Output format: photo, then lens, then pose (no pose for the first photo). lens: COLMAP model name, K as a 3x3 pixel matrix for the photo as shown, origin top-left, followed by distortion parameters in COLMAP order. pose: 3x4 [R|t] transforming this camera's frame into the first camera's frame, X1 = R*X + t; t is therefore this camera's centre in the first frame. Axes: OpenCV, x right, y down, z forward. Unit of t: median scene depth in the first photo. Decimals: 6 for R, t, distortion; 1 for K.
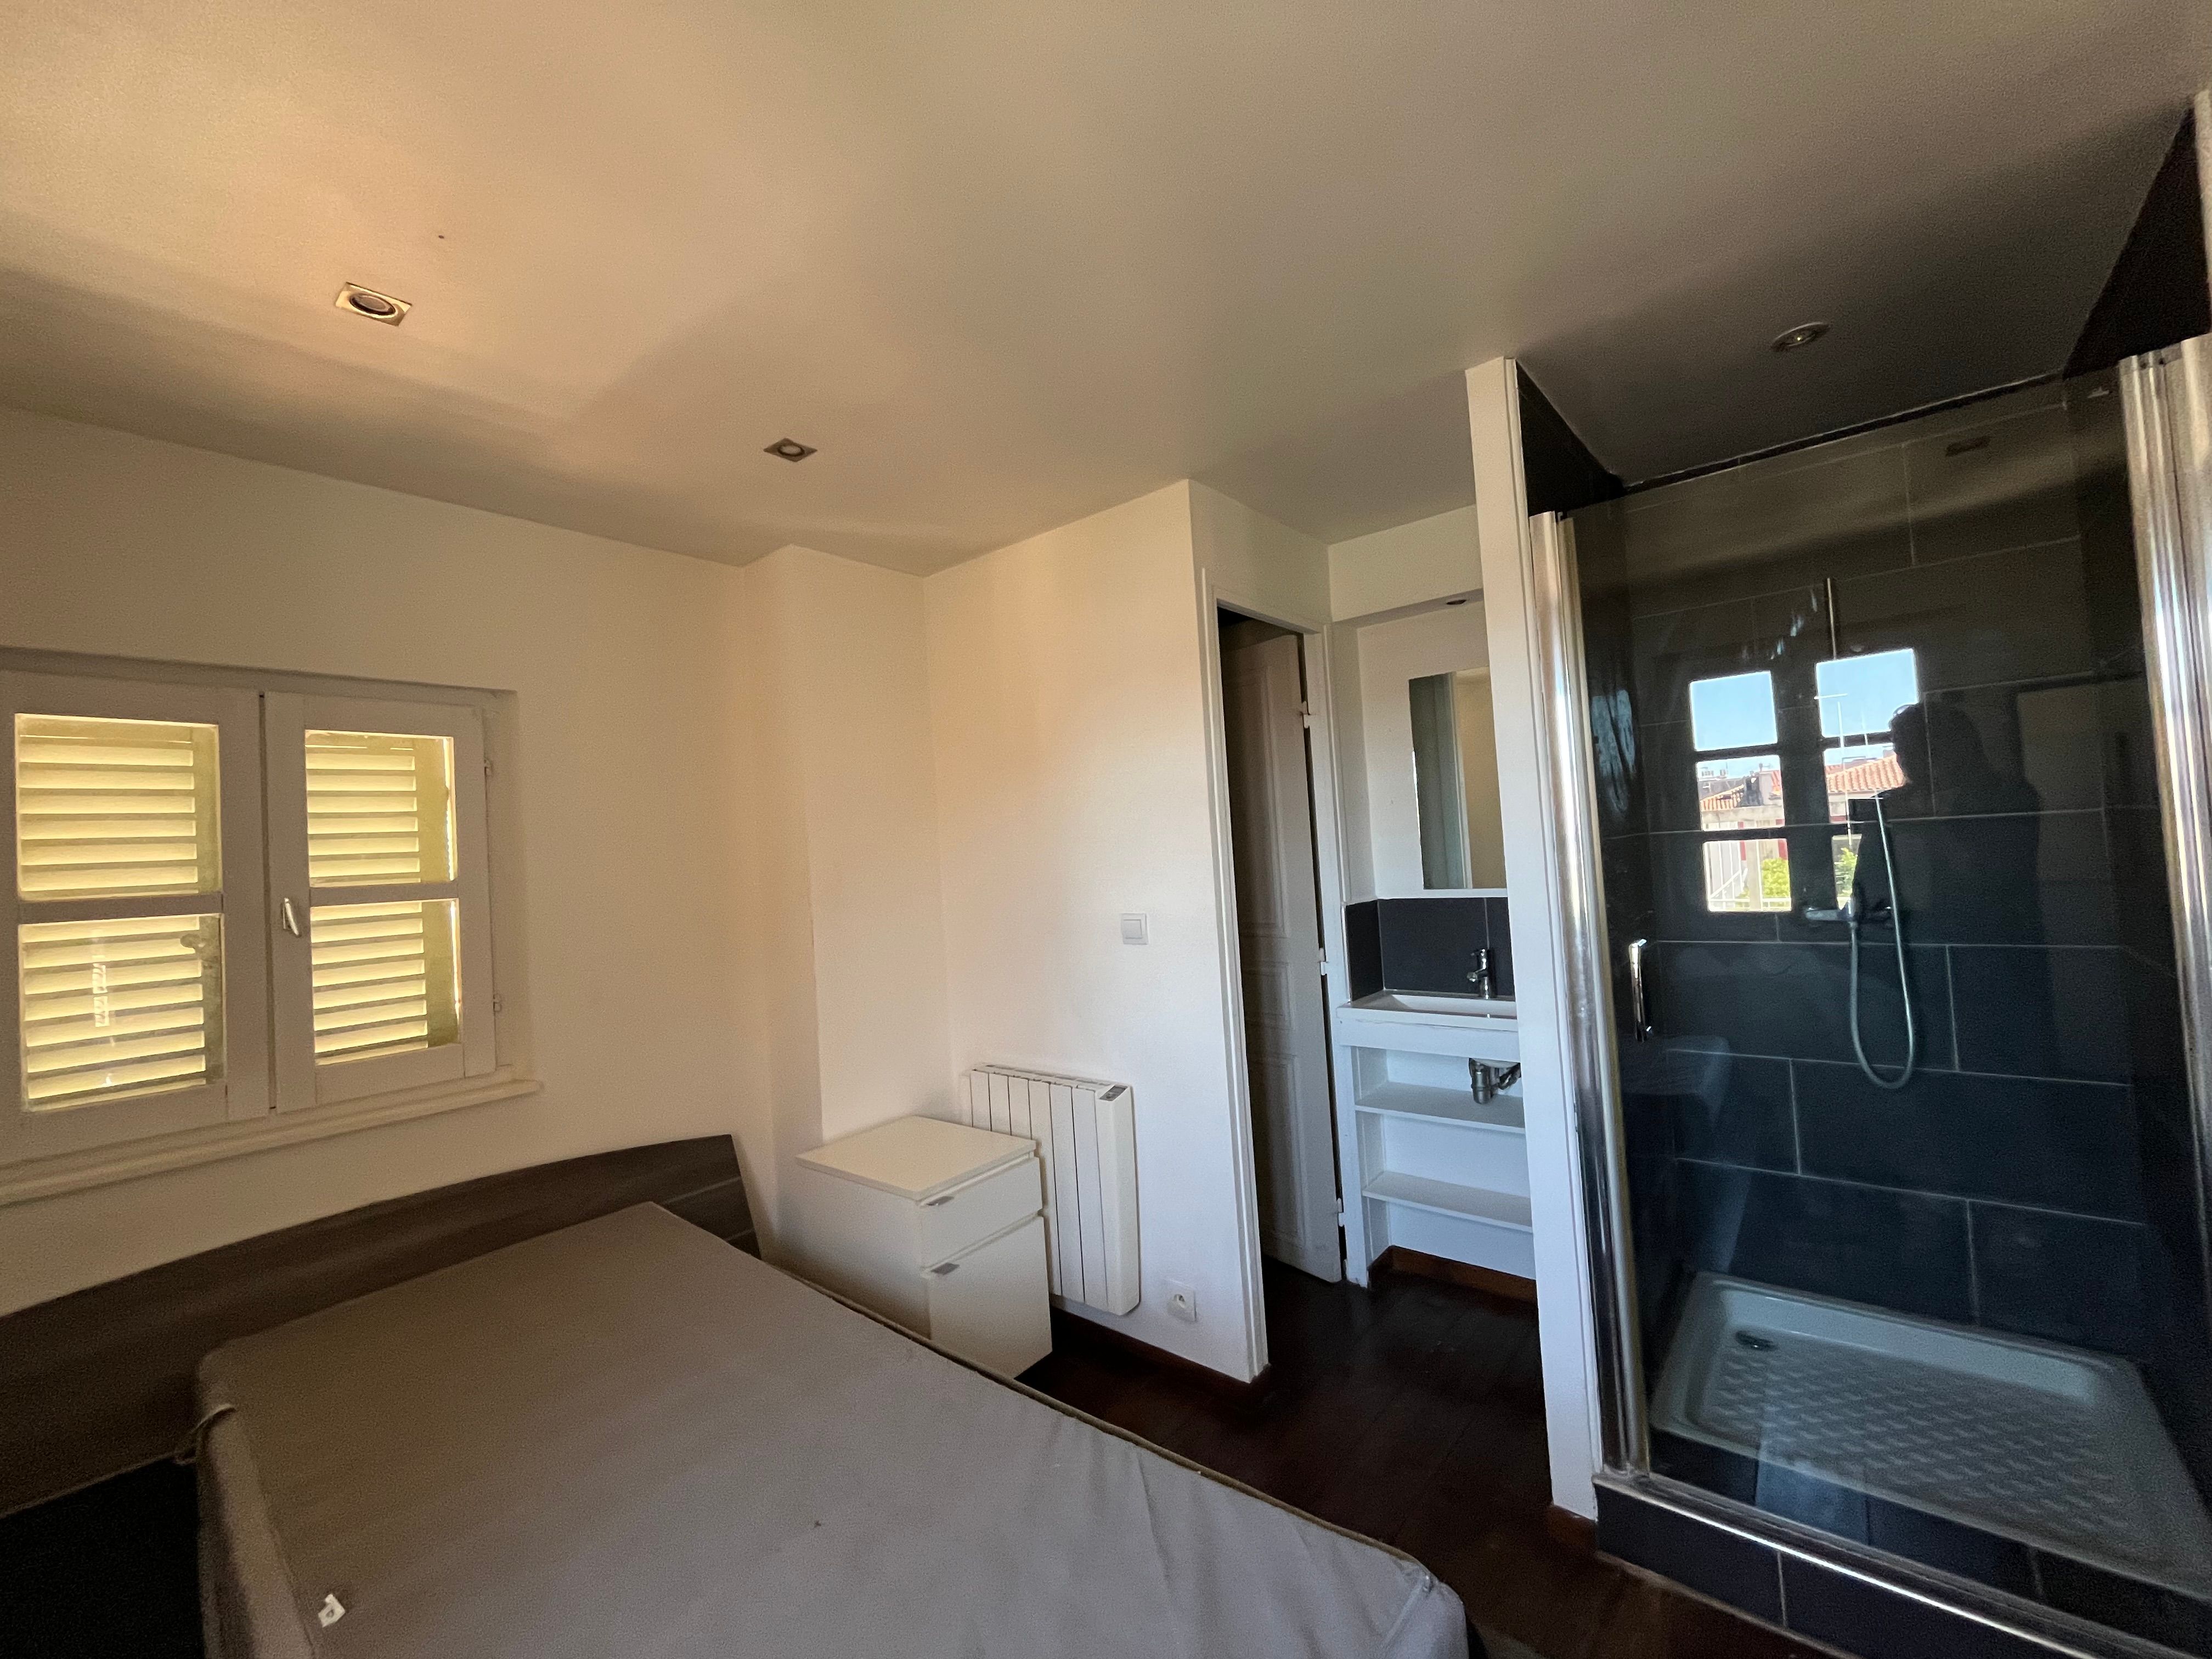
lens RADIAL K [[892.6, 0, 1106.0], [0, 892.6, 829.5], [0, 0, 1]] dist [-0.000918, -0.000378]
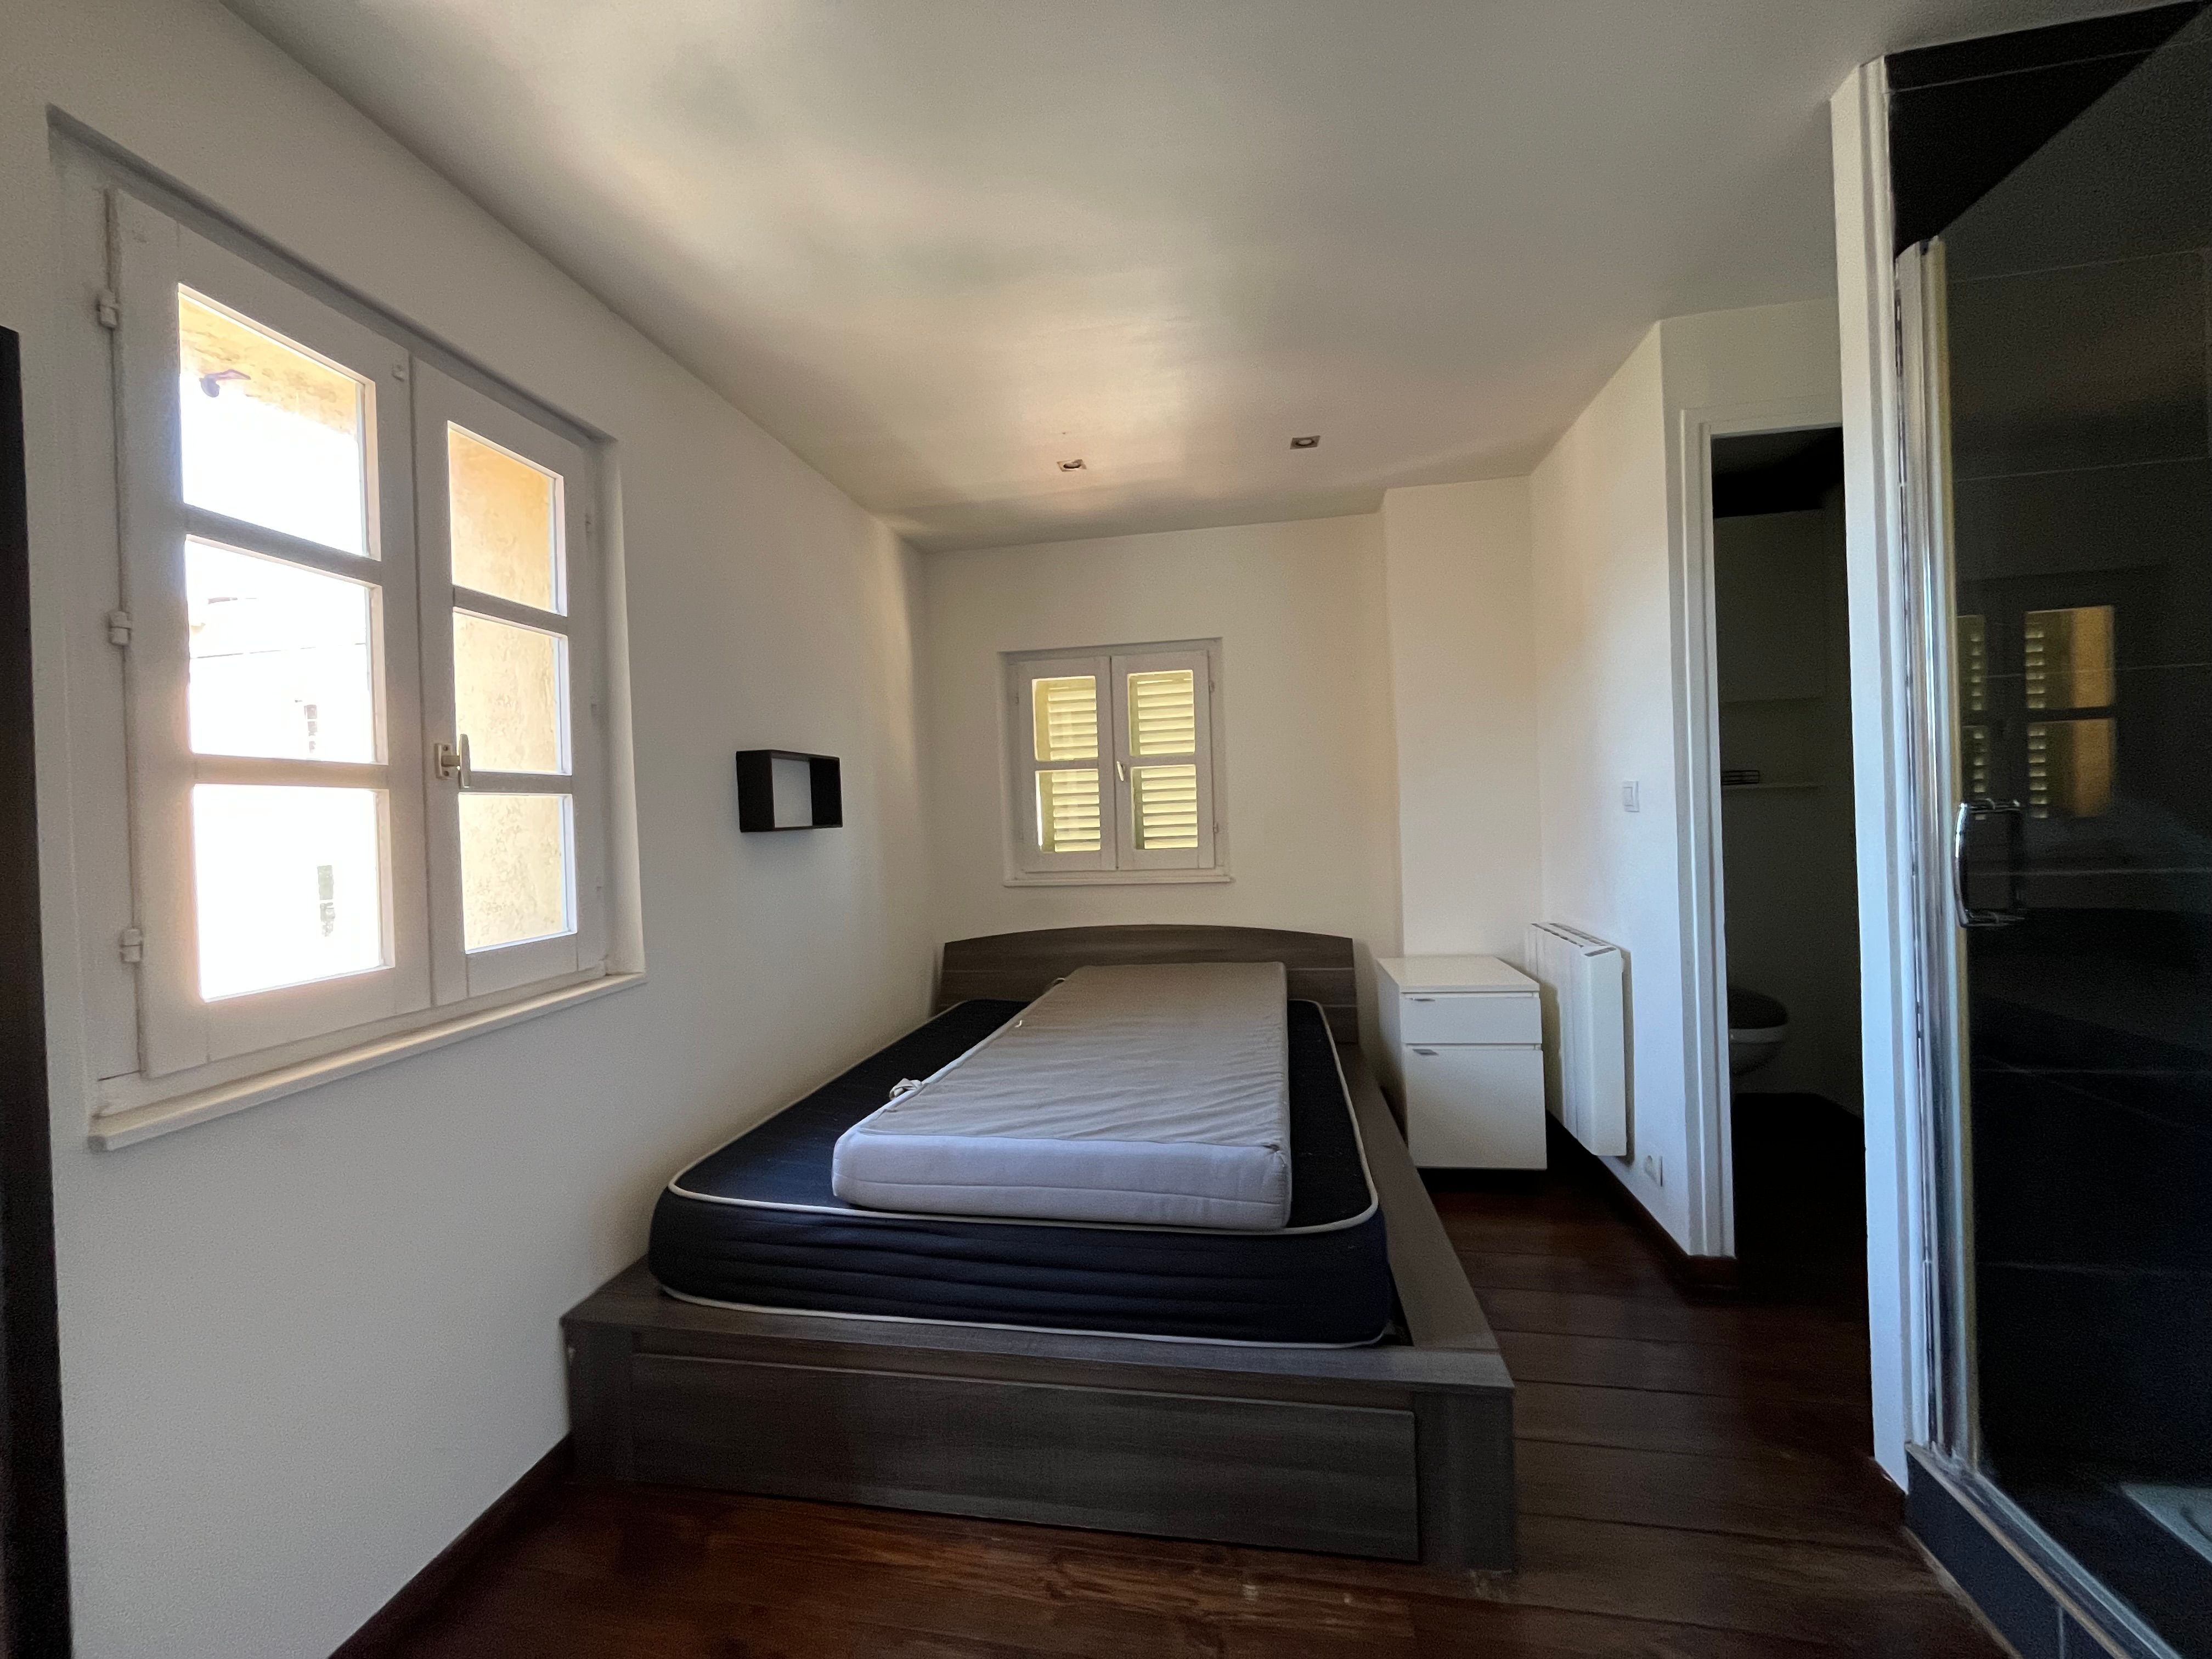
lens RADIAL K [[892.6, 0, 1106.0], [0, 892.6, 829.5], [0, 0, 1]] dist [-0.000918, -0.000378]
pose [[0.505310, 0.059622, -0.860876, 0.704401], [0.032901, 0.995554, 0.088261, 0.046165], [0.862311, -0.072923, 0.501102, -0.019058]]
